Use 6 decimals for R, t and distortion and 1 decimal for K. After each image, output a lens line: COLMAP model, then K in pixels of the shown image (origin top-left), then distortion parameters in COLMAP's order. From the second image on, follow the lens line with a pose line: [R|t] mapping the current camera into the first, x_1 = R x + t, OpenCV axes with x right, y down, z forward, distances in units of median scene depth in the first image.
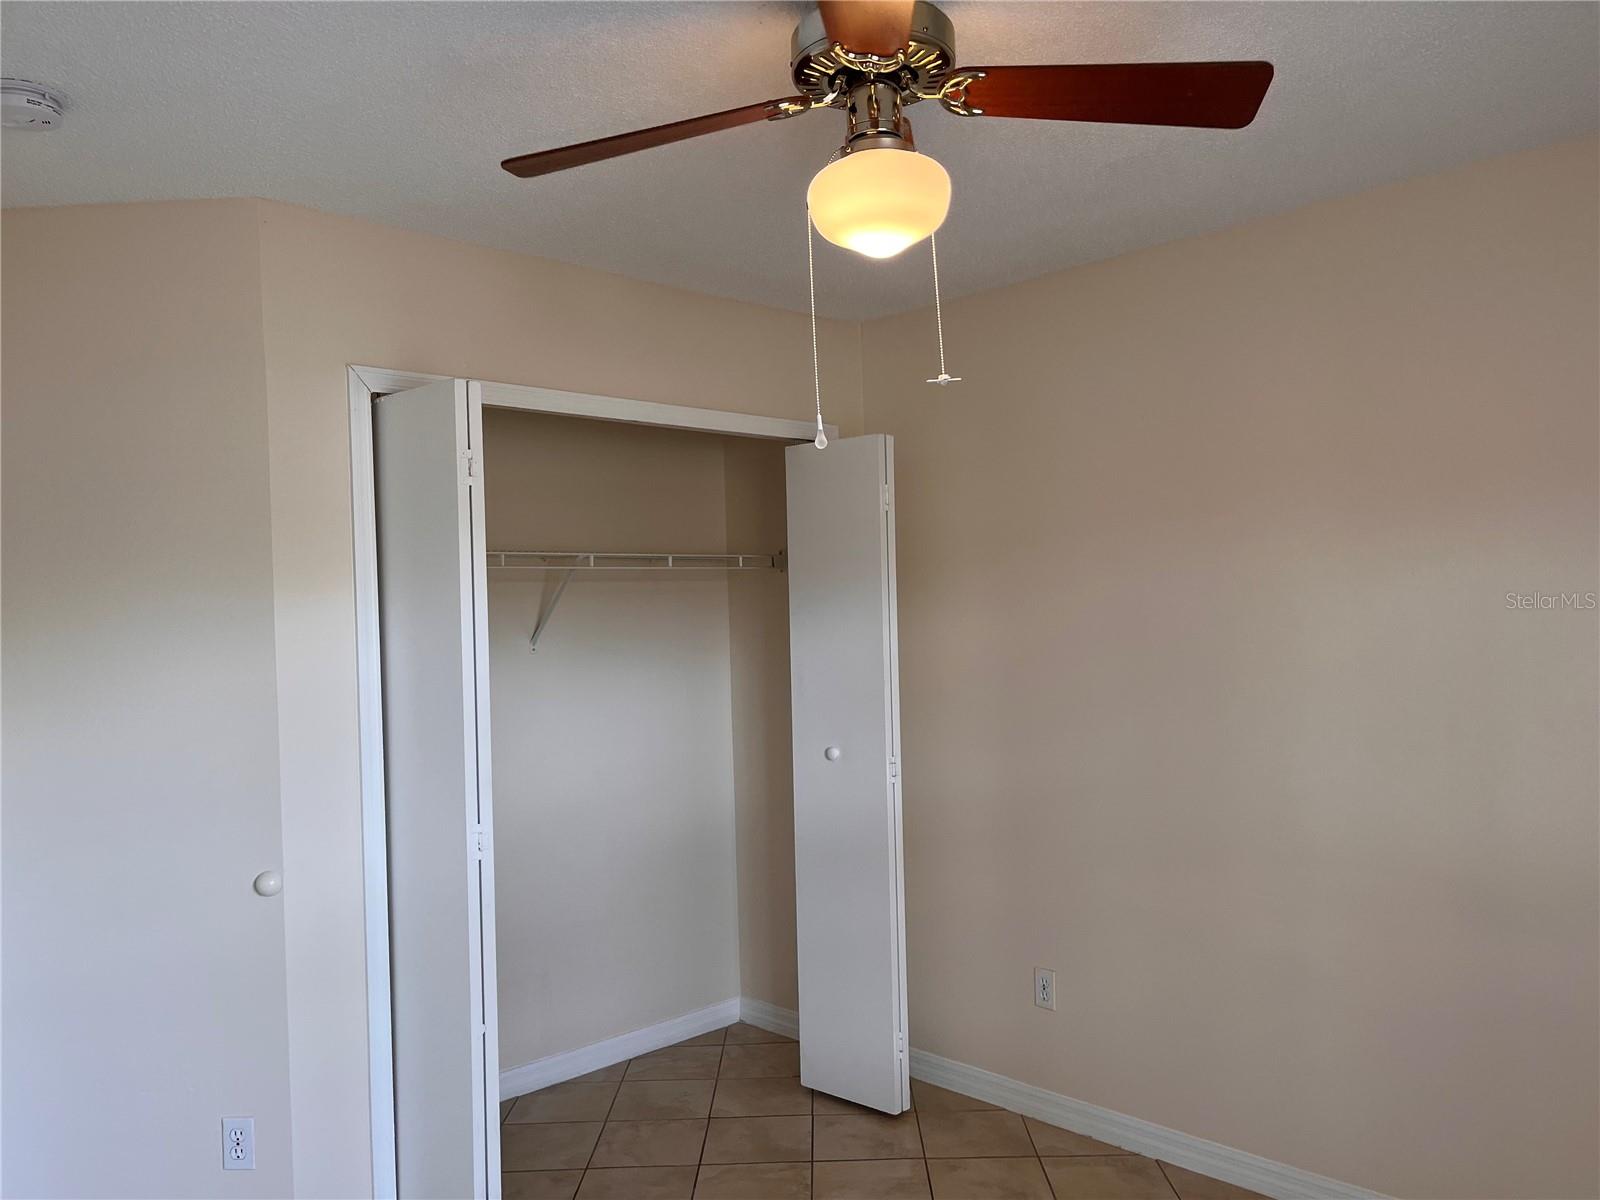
lens RADIAL K [[1199.7, 0, 800.0], [0, 1199.7, 600.0], [0, 0, 1]] dist [-0.007467, -0.002663]
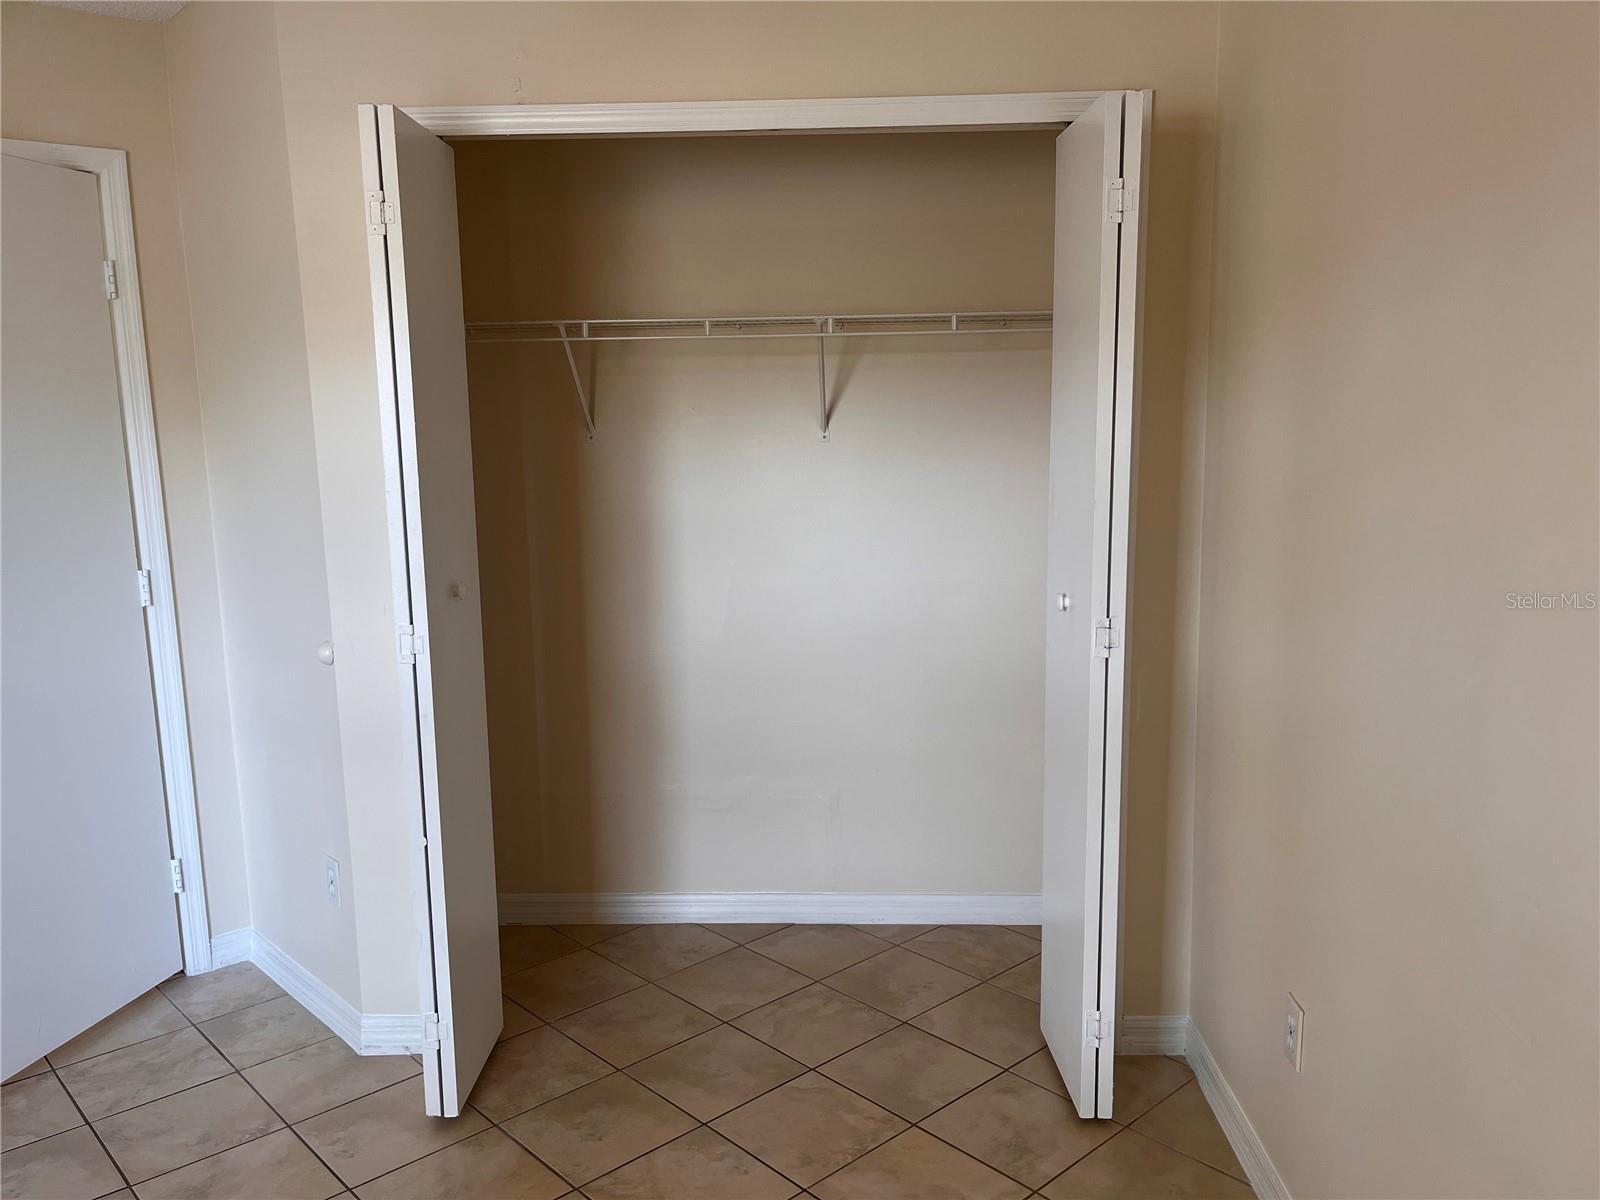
lens RADIAL K [[1246.0, 0, 800.0], [0, 1246.0, 600.0], [0, 0, 1]] dist [0.082180, -0.109857]
pose [[0.694635, 0.133635, -0.706841, 0.445517], [0.001123, 0.982391, 0.186834, -0.009218], [0.719362, -0.130575, 0.682252, 0.409566]]
